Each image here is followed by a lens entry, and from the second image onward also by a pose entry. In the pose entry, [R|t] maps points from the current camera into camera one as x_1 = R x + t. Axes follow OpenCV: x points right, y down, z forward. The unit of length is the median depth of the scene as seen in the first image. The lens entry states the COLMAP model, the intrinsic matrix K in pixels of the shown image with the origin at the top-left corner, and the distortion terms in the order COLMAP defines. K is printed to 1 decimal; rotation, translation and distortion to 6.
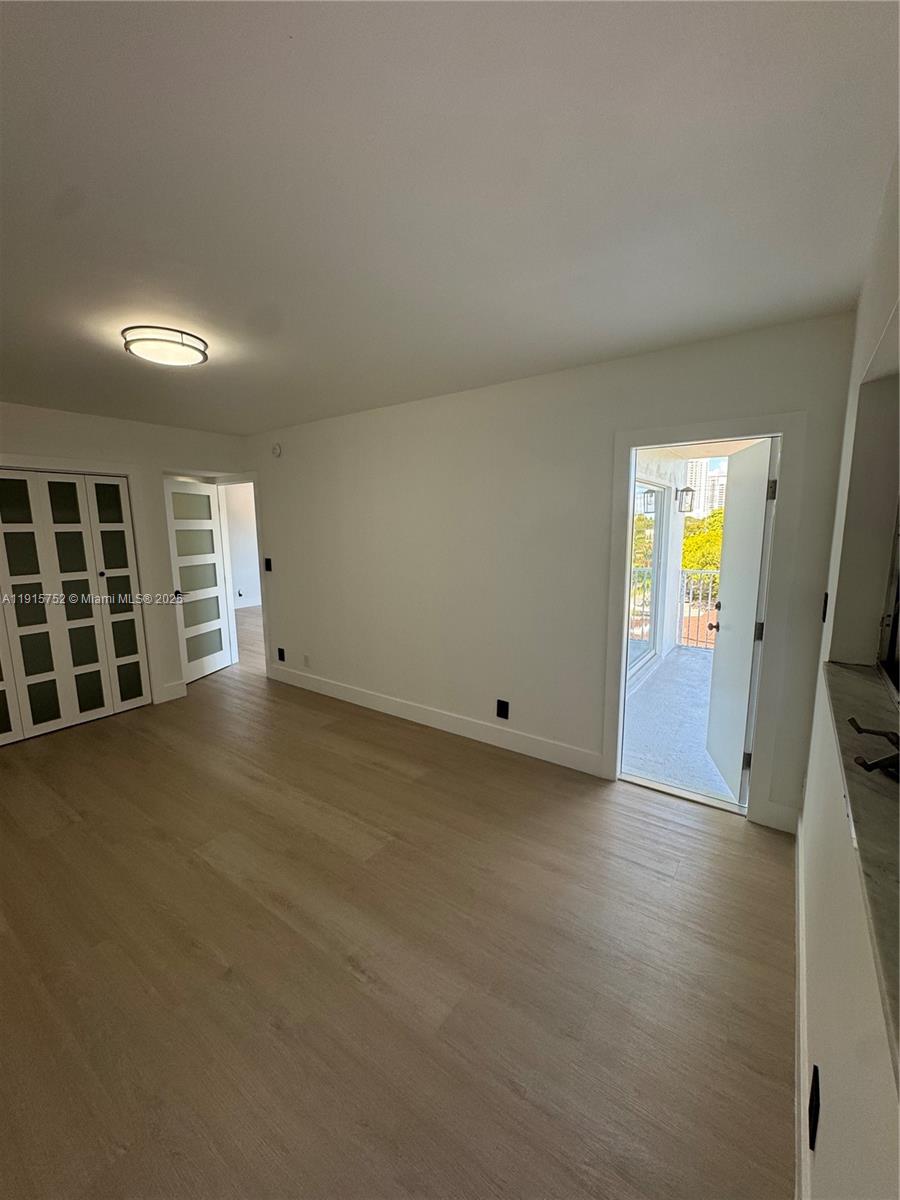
lens RADIAL K [[481.3, 0, 451.4], [0, 481.3, 598.3], [0, 0, 1]] dist [-0.002064, -0.000207]
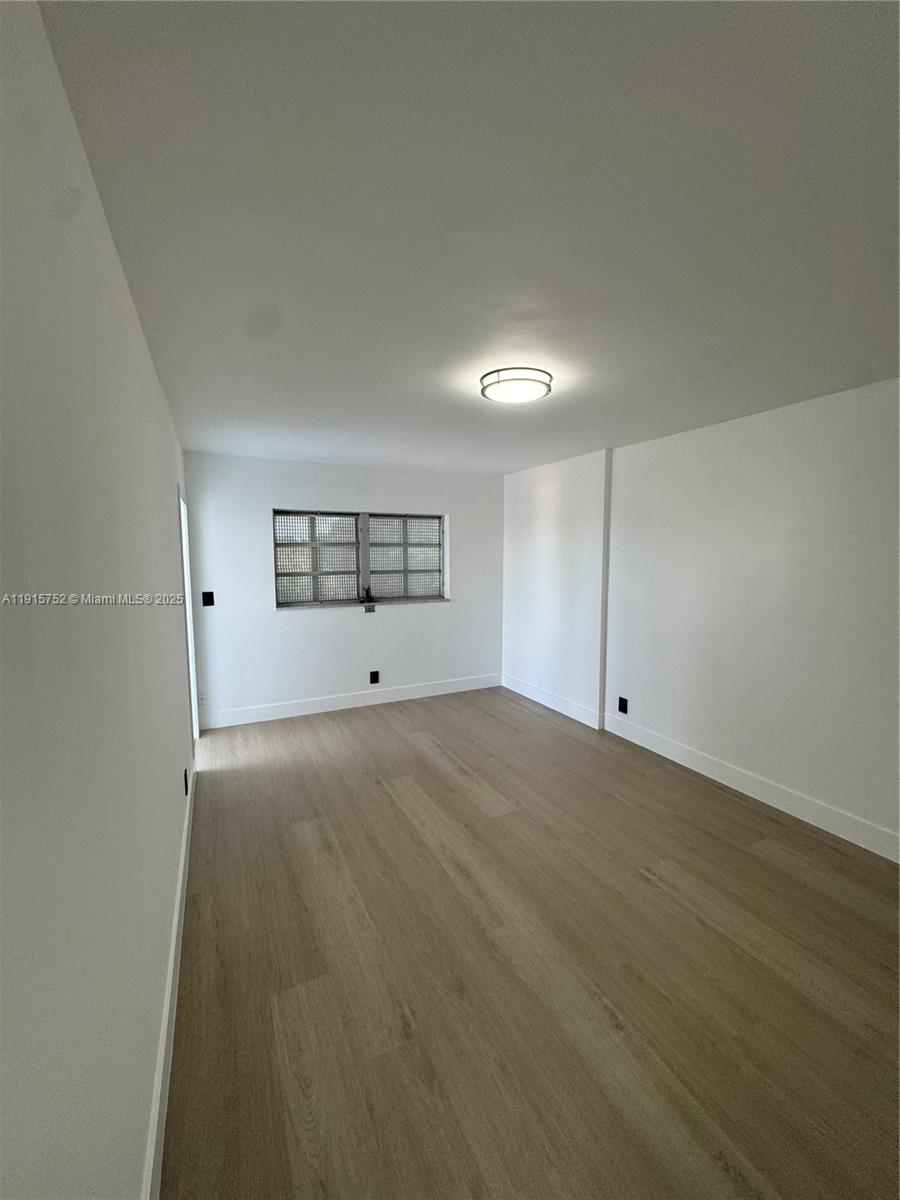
lens RADIAL K [[476.5, 0, 450.5], [0, 476.5, 599.5], [0, 0, 1]] dist [0.000999, -0.000071]
pose [[-0.878876, -0.037554, 0.475571, -0.555012], [0.085064, 0.968583, 0.233688, -0.188011], [-0.469406, 0.245837, -0.848070, 1.165975]]
